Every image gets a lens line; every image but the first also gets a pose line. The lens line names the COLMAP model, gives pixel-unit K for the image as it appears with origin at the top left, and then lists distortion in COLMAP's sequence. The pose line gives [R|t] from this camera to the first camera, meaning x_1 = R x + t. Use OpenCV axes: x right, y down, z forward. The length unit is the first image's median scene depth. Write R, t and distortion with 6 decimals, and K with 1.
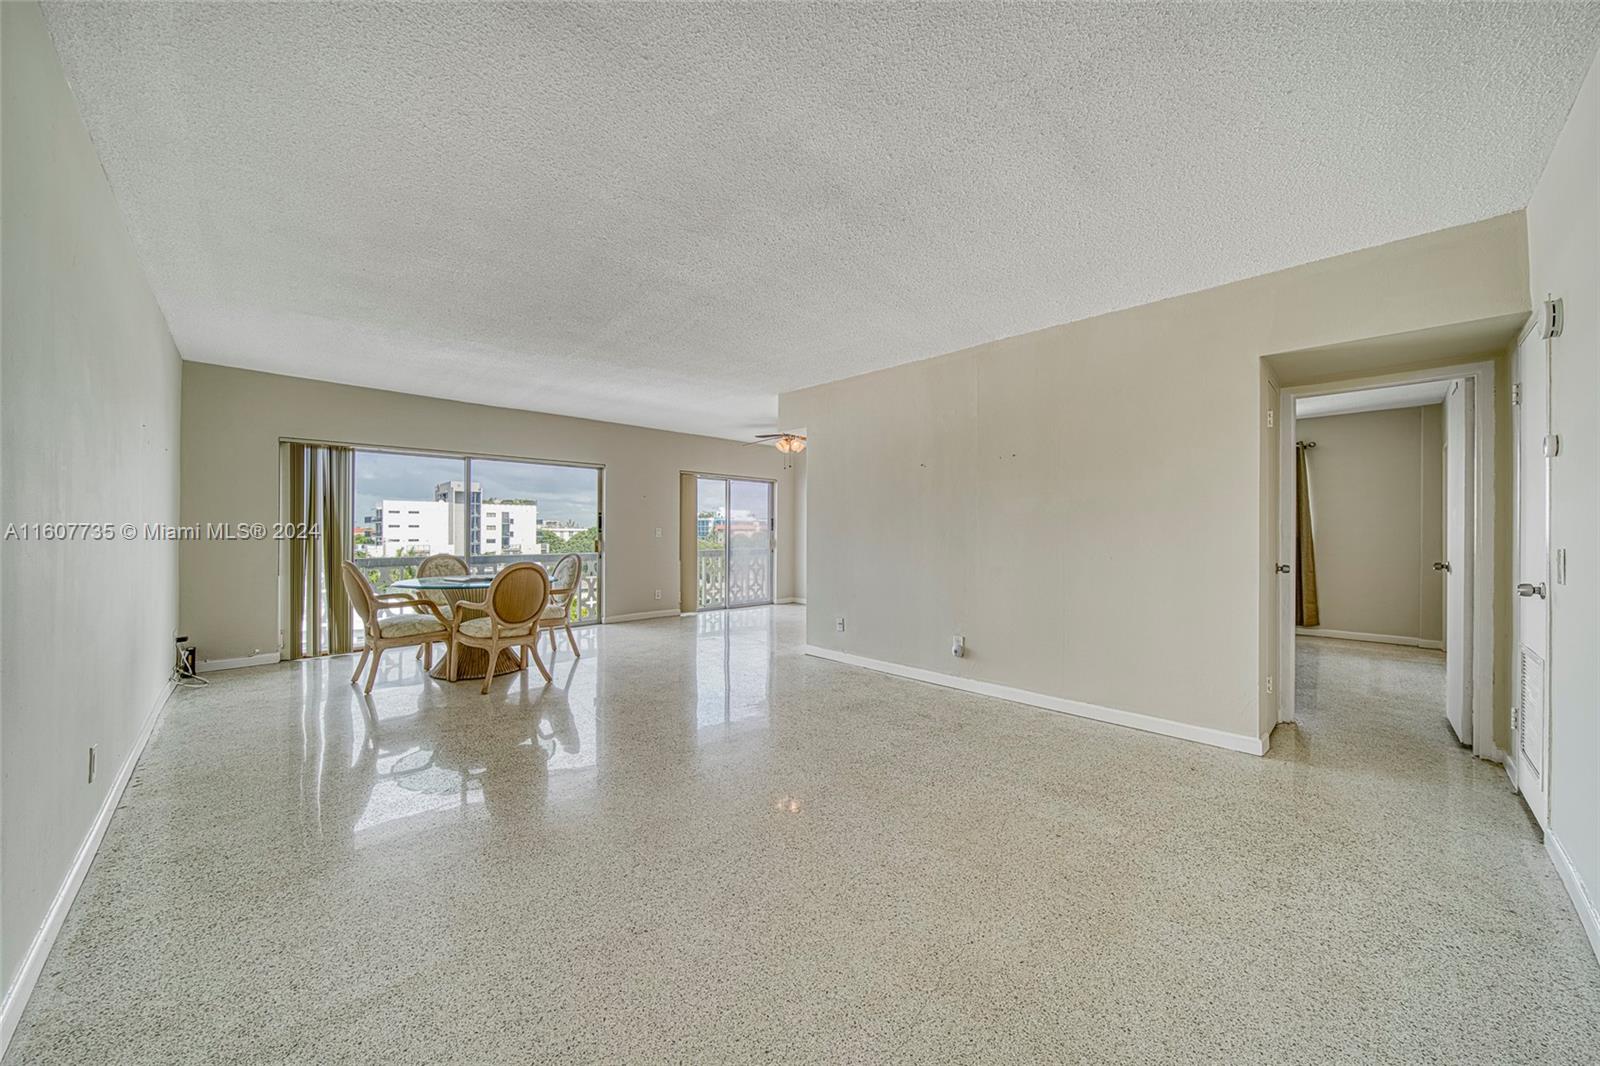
lens RADIAL K [[570.4, 0, 787.1], [0, 570.4, 532.2], [0, 0, 1]] dist [-0.000568, -0.000715]
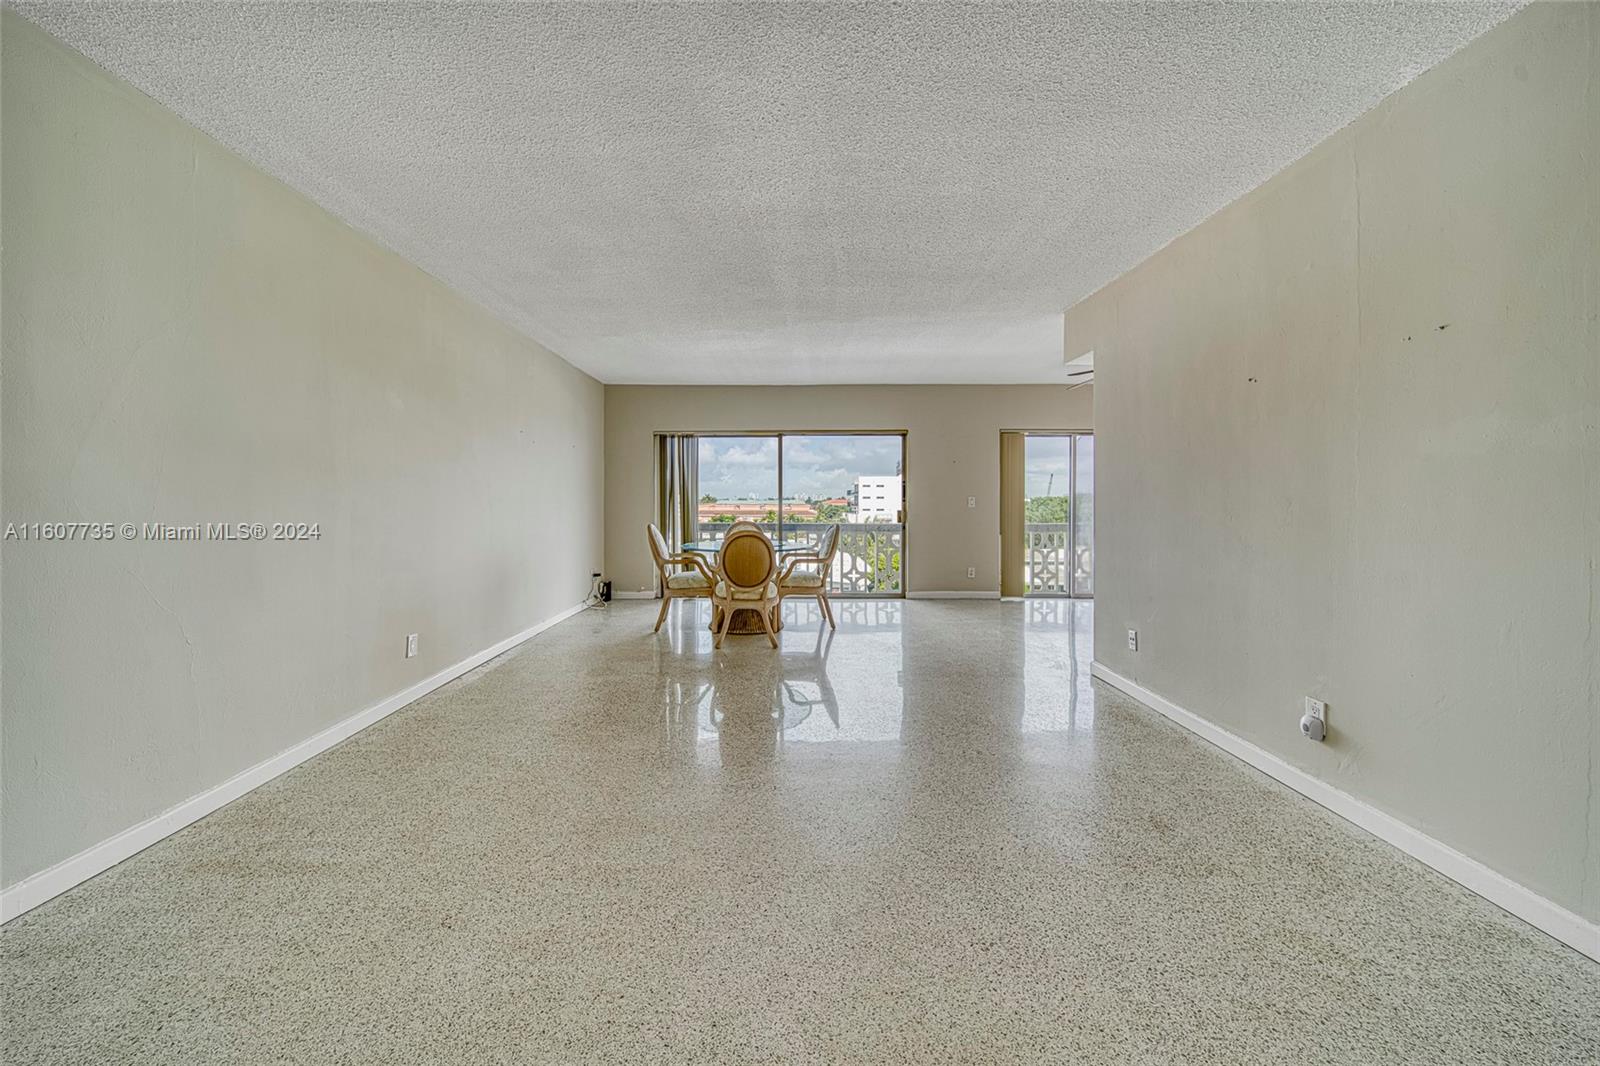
lens RADIAL K [[570.4, 0, 731.9], [0, 570.4, 511.0], [0, 0, 1]] dist [-0.000568, -0.000715]
pose [[0.714309, 0.010883, -0.699746, 0.179591], [-0.000270, 0.999883, 0.015276, 0.001027], [0.699830, -0.010723, 0.714229, 0.164053]]
